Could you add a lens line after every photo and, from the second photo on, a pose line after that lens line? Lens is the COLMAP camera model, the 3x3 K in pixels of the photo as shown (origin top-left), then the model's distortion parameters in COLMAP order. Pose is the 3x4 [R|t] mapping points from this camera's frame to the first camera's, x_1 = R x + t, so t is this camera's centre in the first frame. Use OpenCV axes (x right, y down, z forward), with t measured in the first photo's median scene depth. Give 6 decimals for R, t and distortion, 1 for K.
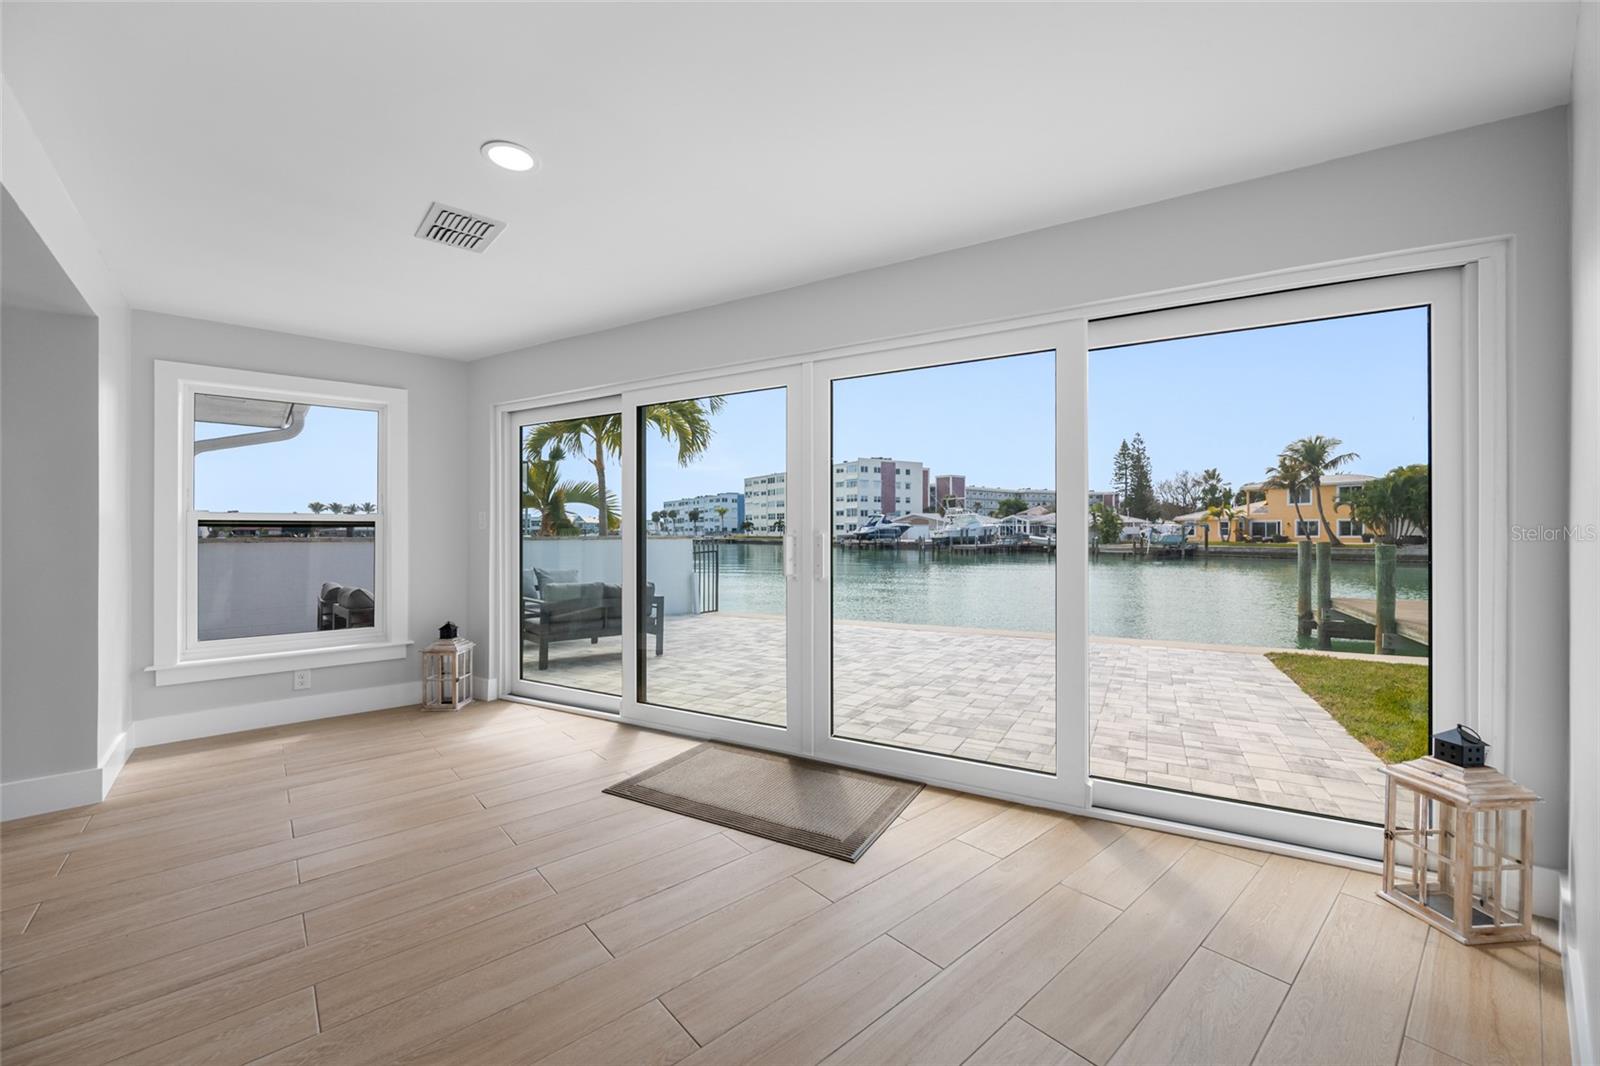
lens RADIAL K [[634.9, 0, 797.3], [0, 634.9, 531.0], [0, 0, 1]] dist [-0.000895, 0.000027]
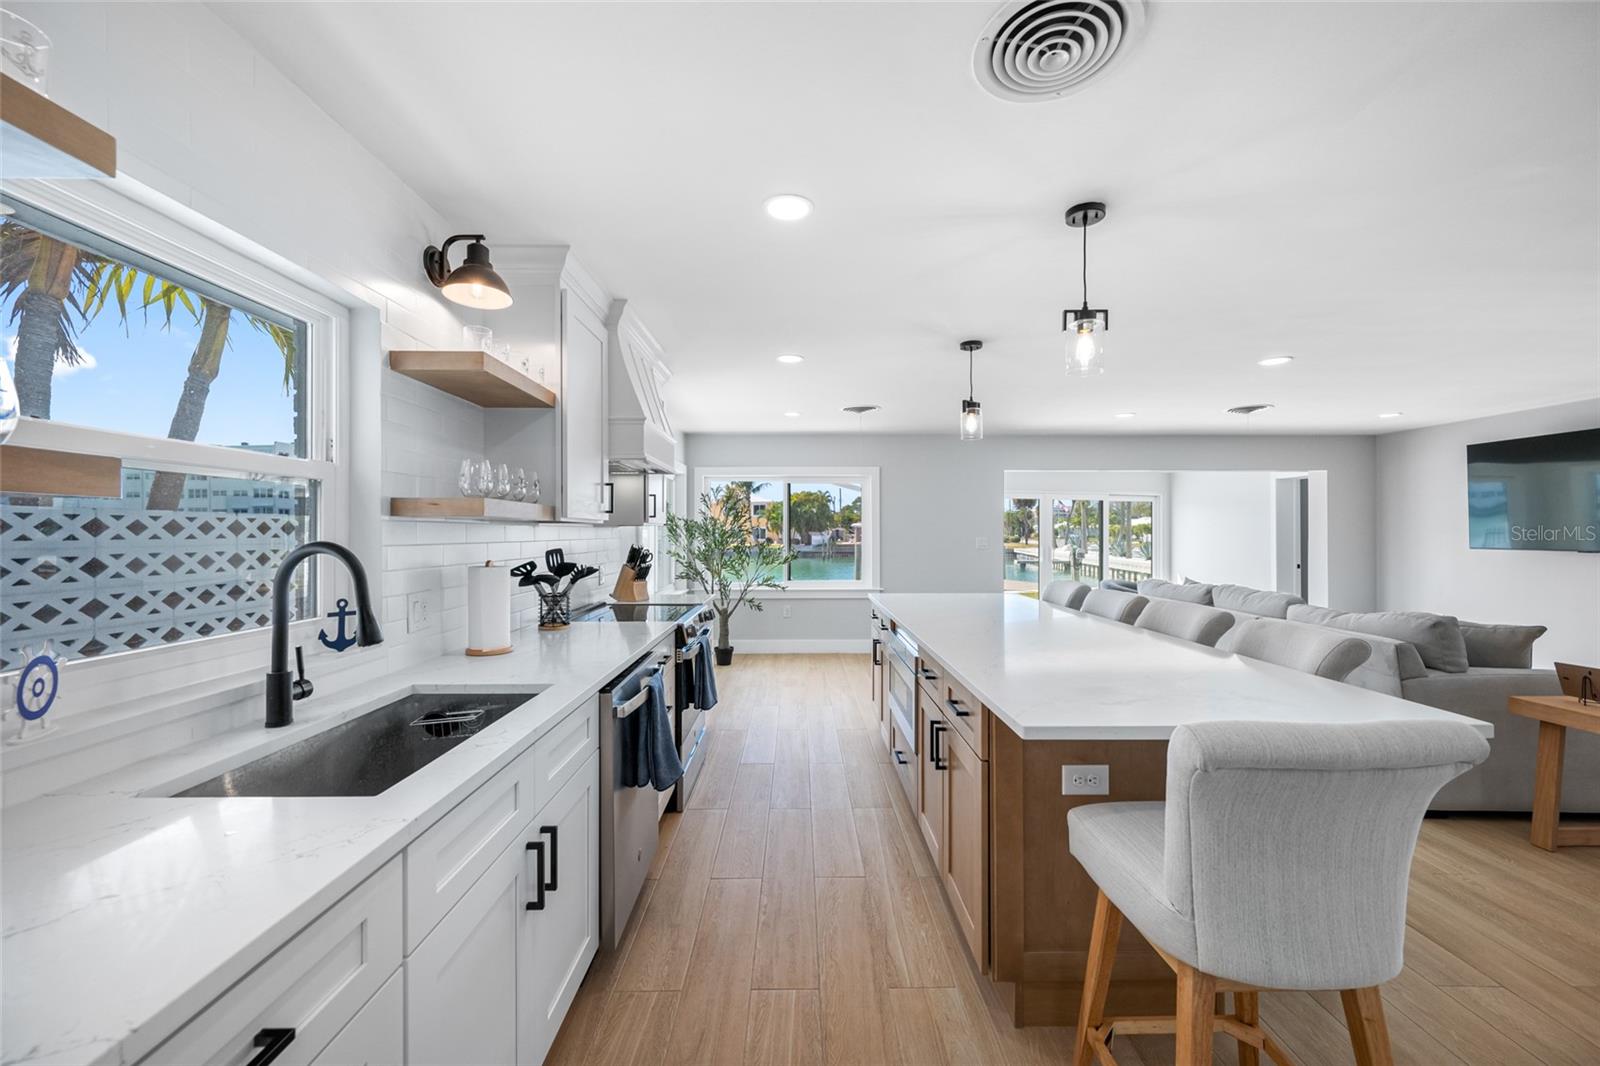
lens RADIAL K [[638.1, 0, 807.9], [0, 638.1, 531.4], [0, 0, 1]] dist [0.000003, 0.000288]
pose [[0.636041, 0.005149, 0.771638, -0.153733], [-0.002497, 0.999986, -0.004615, -0.002871], [-0.771651, 0.001009, 0.636045, -0.005582]]
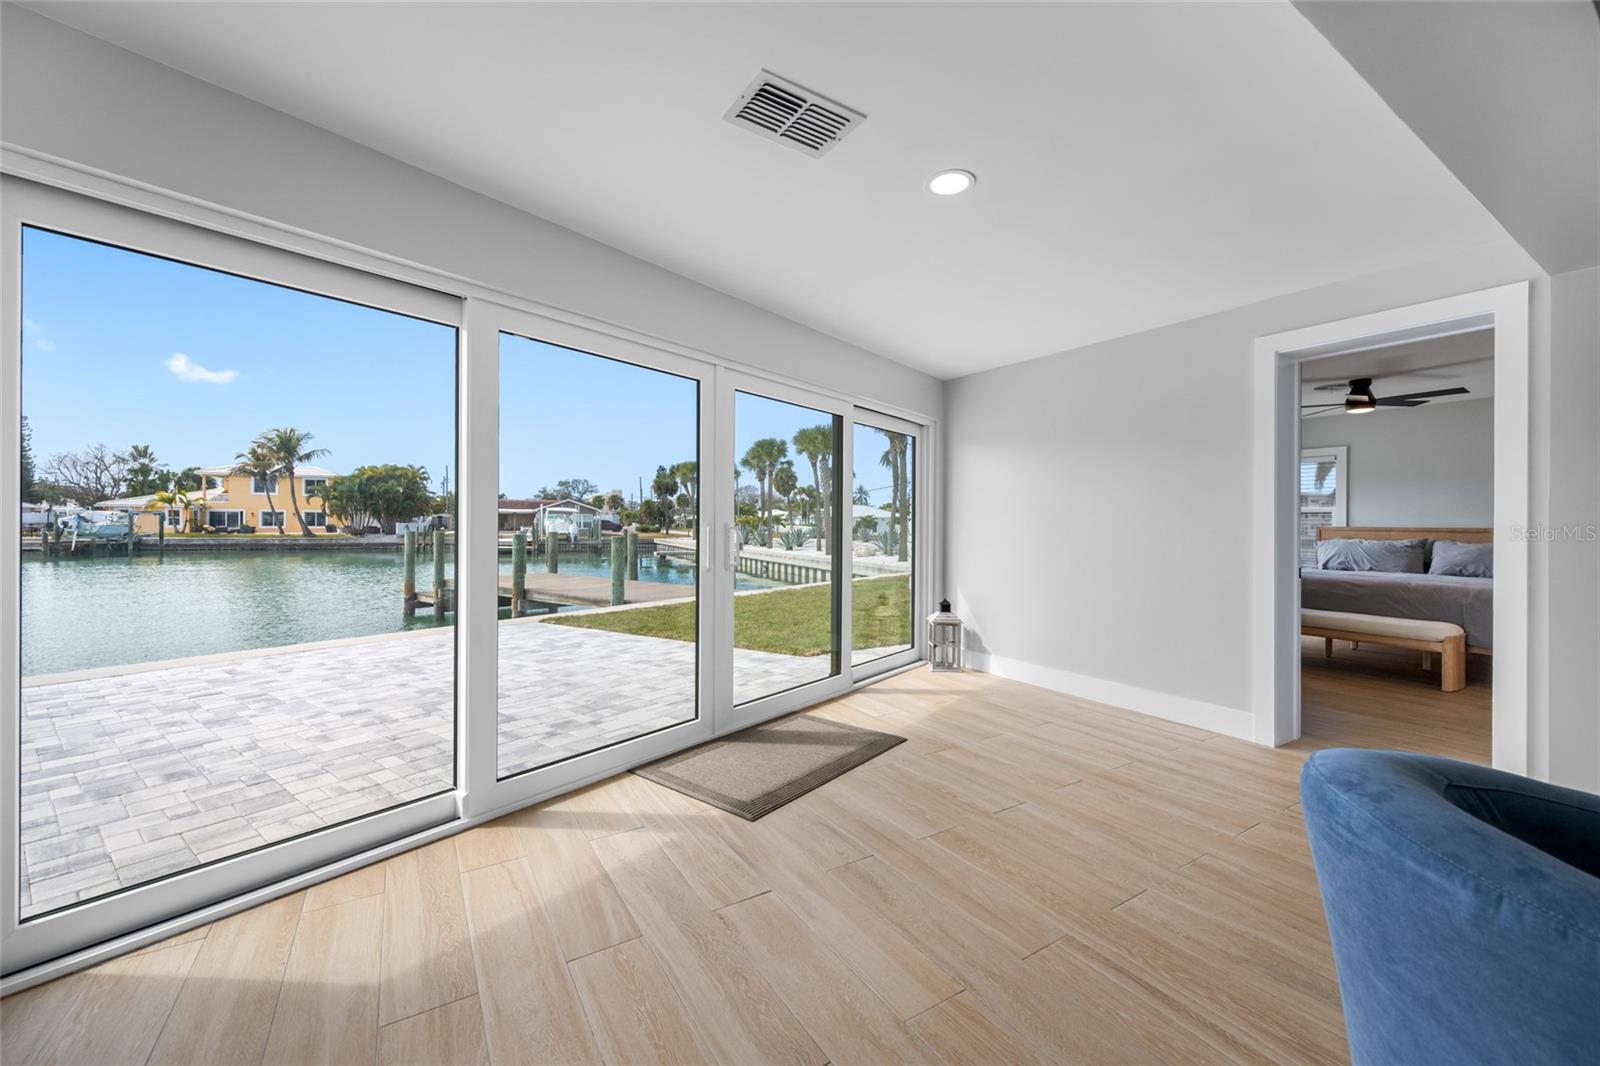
lens RADIAL K [[635.0, 0, 801.7], [0, 635.0, 522.7], [0, 0, 1]] dist [0.003244, 0.000169]
pose [[0.149767, 0.008707, 0.988683, -0.048589], [-0.010728, 0.999917, -0.007181, 0.000175], [-0.988663, -0.009531, 0.149848, 0.033485]]
